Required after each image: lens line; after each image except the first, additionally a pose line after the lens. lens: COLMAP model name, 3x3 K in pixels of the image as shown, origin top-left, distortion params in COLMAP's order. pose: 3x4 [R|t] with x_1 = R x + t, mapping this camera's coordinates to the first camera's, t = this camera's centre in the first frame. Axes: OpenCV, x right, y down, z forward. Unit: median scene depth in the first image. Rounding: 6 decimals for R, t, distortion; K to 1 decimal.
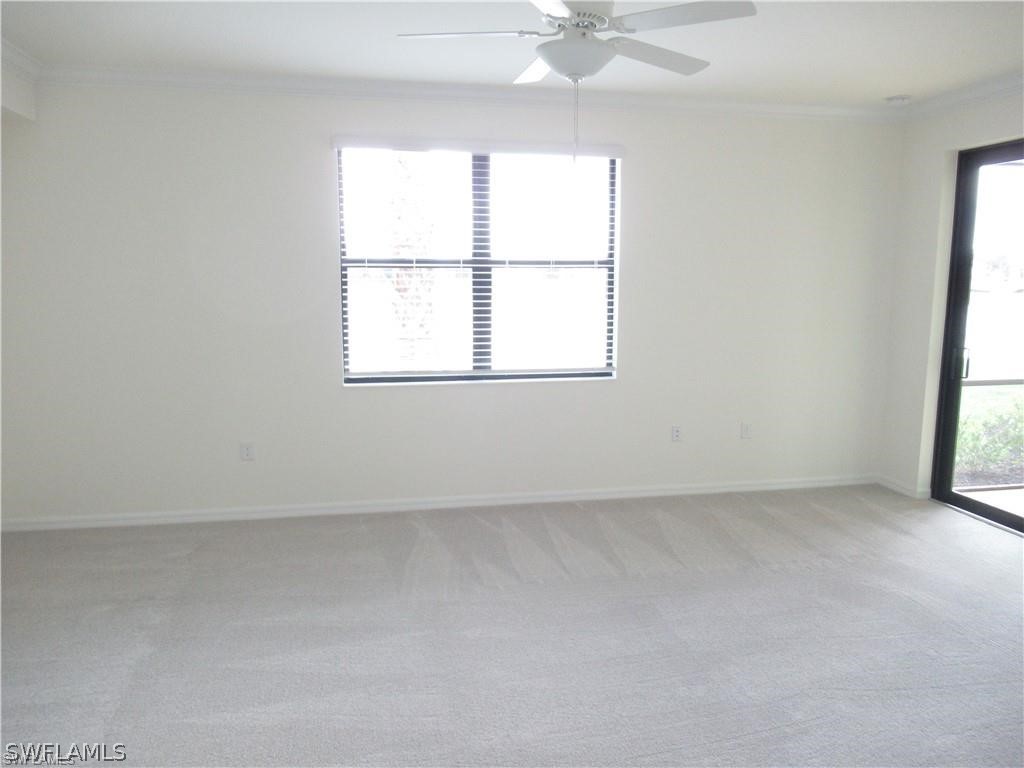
lens RADIAL K [[778.5, 0, 533.7], [0, 778.5, 388.2], [0, 0, 1]] dist [0.005071, -0.001834]
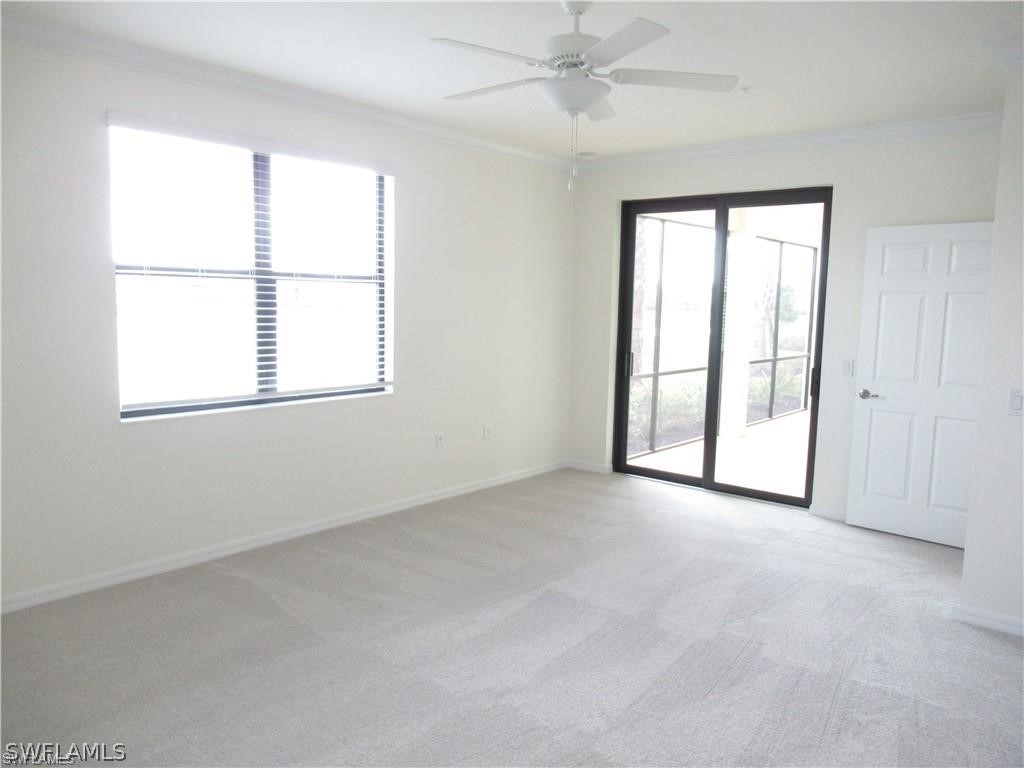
lens RADIAL K [[778.5, 0, 533.7], [0, 778.5, 388.2], [0, 0, 1]] dist [0.005071, -0.001834]
pose [[0.764937, -0.057071, 0.641571, -0.410778], [0.064611, 0.997842, 0.011729, -0.019194], [-0.640856, 0.032480, 0.766974, 0.110784]]
